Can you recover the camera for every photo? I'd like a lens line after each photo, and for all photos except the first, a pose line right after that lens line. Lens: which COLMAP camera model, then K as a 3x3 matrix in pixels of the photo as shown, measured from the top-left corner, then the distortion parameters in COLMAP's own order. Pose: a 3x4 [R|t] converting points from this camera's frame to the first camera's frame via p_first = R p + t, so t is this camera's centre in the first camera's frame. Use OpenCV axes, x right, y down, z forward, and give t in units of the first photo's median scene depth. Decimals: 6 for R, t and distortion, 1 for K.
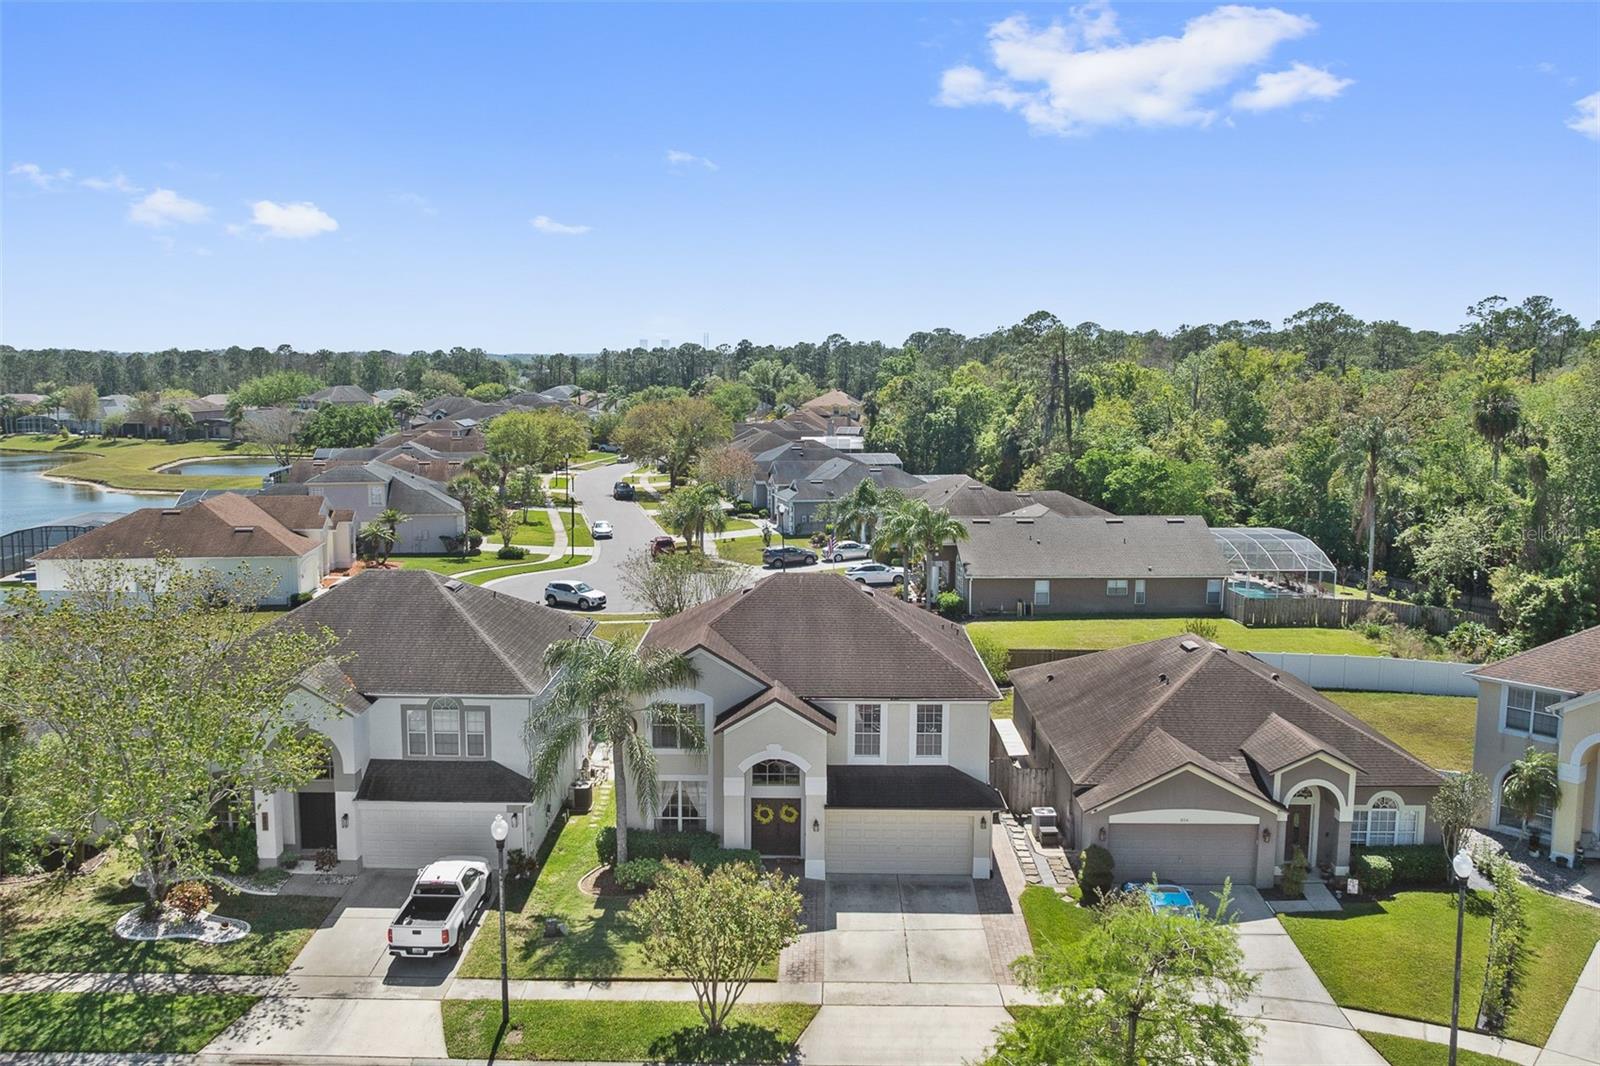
lens RADIAL K [[1341.7, 0, 802.7], [0, 1341.7, 530.5], [0, 0, 1]] dist [-0.007830, -0.009179]
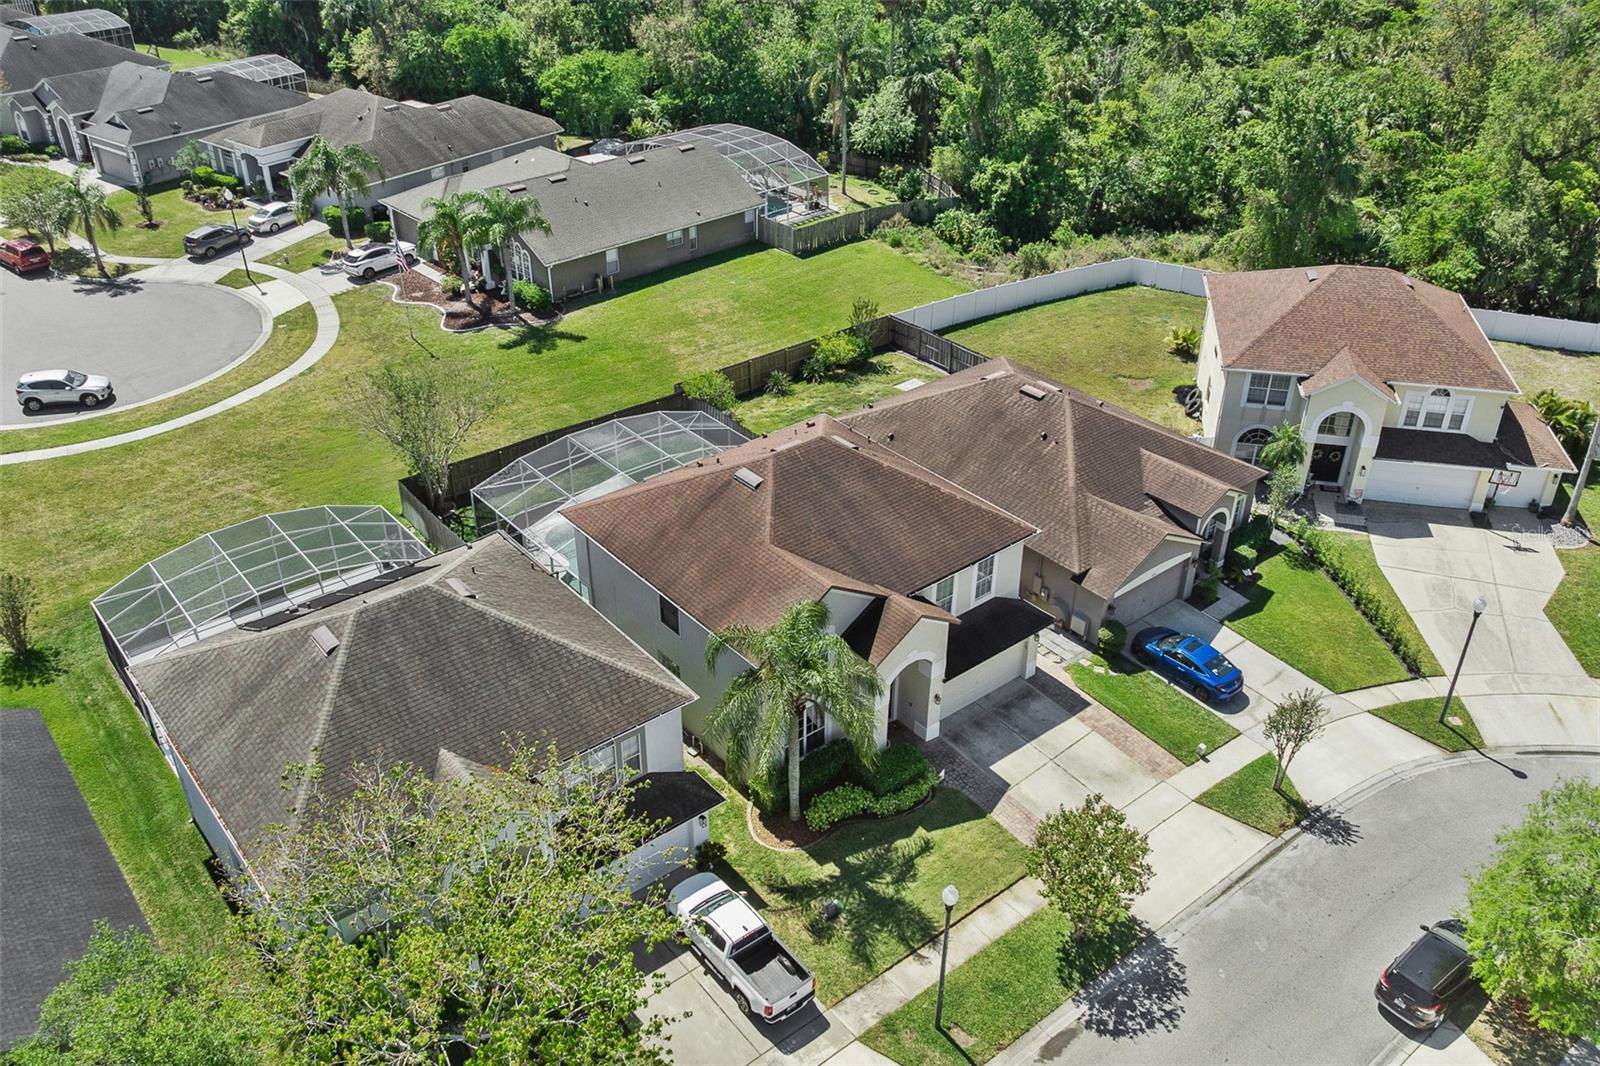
lens RADIAL K [[1341.7, 0, 803.8], [0, 1341.7, 542.6], [0, 0, 1]] dist [-0.007830, -0.009179]
pose [[0.764305, -0.338100, 0.549114, -0.627116], [0.076940, 0.893261, 0.442906, -0.379614], [-0.640249, -0.296266, 0.708737, 0.352252]]
